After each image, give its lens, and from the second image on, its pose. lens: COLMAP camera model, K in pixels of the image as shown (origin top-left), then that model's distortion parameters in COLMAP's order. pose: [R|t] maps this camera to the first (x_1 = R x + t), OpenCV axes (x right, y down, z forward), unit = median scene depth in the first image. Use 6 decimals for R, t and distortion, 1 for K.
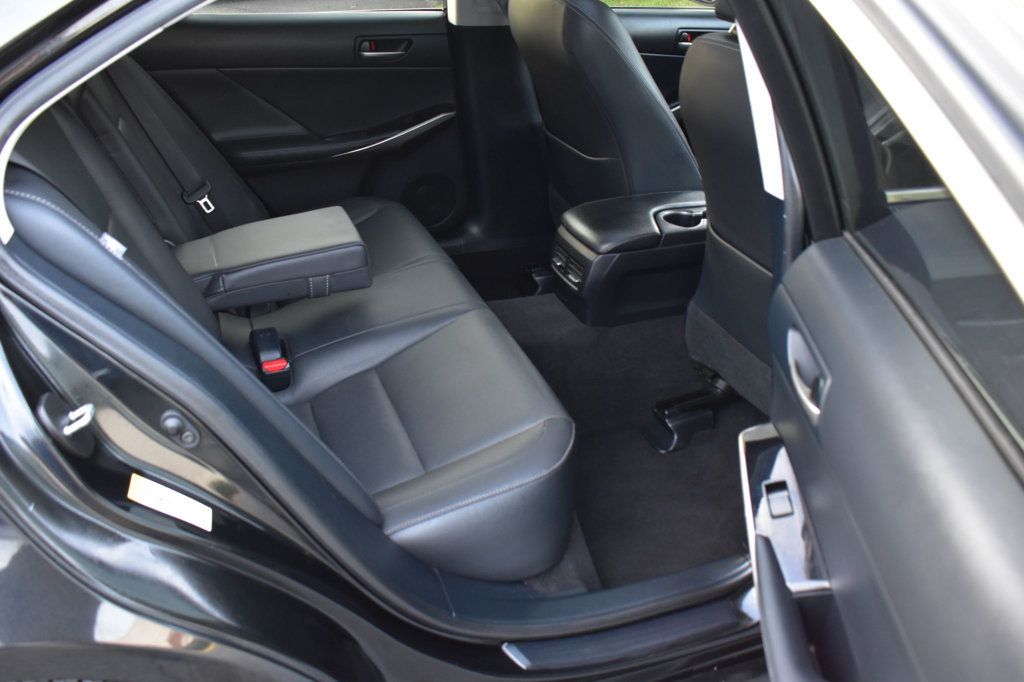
lens RADIAL K [[957.1, 0, 512.0], [0, 957.1, 341.0], [0, 0, 1]] dist [-0.080694, 0.006161]
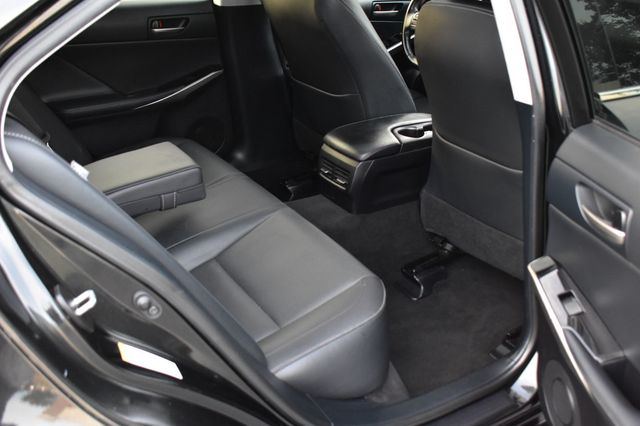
lens RADIAL K [[715.9, 0, 320.0], [0, 715.9, 213.0], [0, 0, 1]] dist [-0.062524, -0.003240]
pose [[0.979648, -0.094989, 0.176822, -0.156249], [0.102932, 0.994026, -0.036284, 0.015228], [-0.172319, 0.053747, 0.983574, -0.009505]]
